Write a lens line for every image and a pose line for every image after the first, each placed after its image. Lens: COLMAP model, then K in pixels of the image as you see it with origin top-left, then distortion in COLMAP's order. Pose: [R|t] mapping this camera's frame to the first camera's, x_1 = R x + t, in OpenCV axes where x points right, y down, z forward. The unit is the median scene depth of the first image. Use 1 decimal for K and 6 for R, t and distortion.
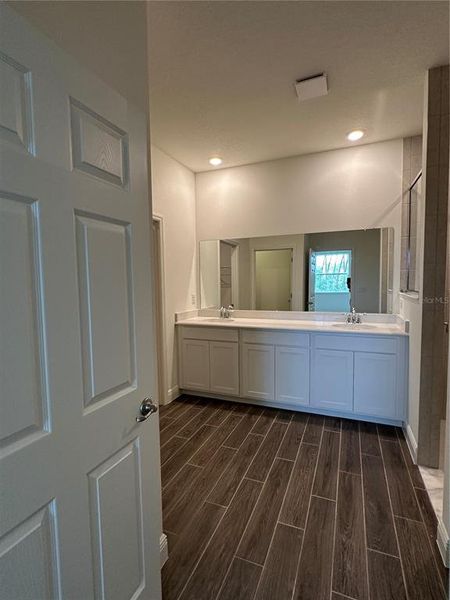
lens RADIAL K [[298.8, 0, 225.0], [0, 298.8, 300.0], [0, 0, 1]] dist [-0.001178, 0.001432]
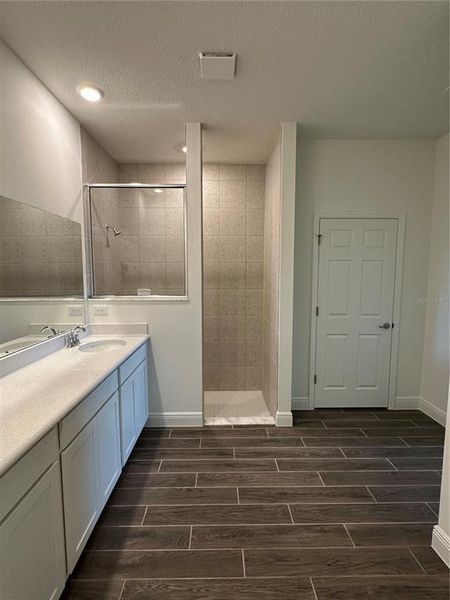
lens RADIAL K [[298.8, 0, 225.0], [0, 298.8, 300.0], [0, 0, 1]] dist [-0.001178, 0.001432]
pose [[-0.402188, -0.070111, 0.912869, -0.519762], [0.069832, 0.991810, 0.106940, -0.119292], [-0.912890, 0.106758, -0.393998, 1.284599]]
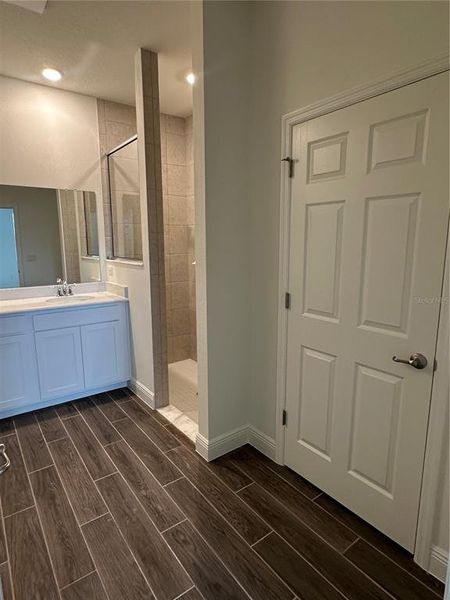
lens RADIAL K [[343.0, 0, 225.0], [0, 343.0, 300.0], [0, 0, 1]] dist [-0.002404, 0.000524]
pose [[0.506369, -0.131424, 0.852243, -0.276206], [0.053538, 0.991203, 0.121042, -0.012080], [-0.860653, -0.015665, 0.508951, 0.093137]]
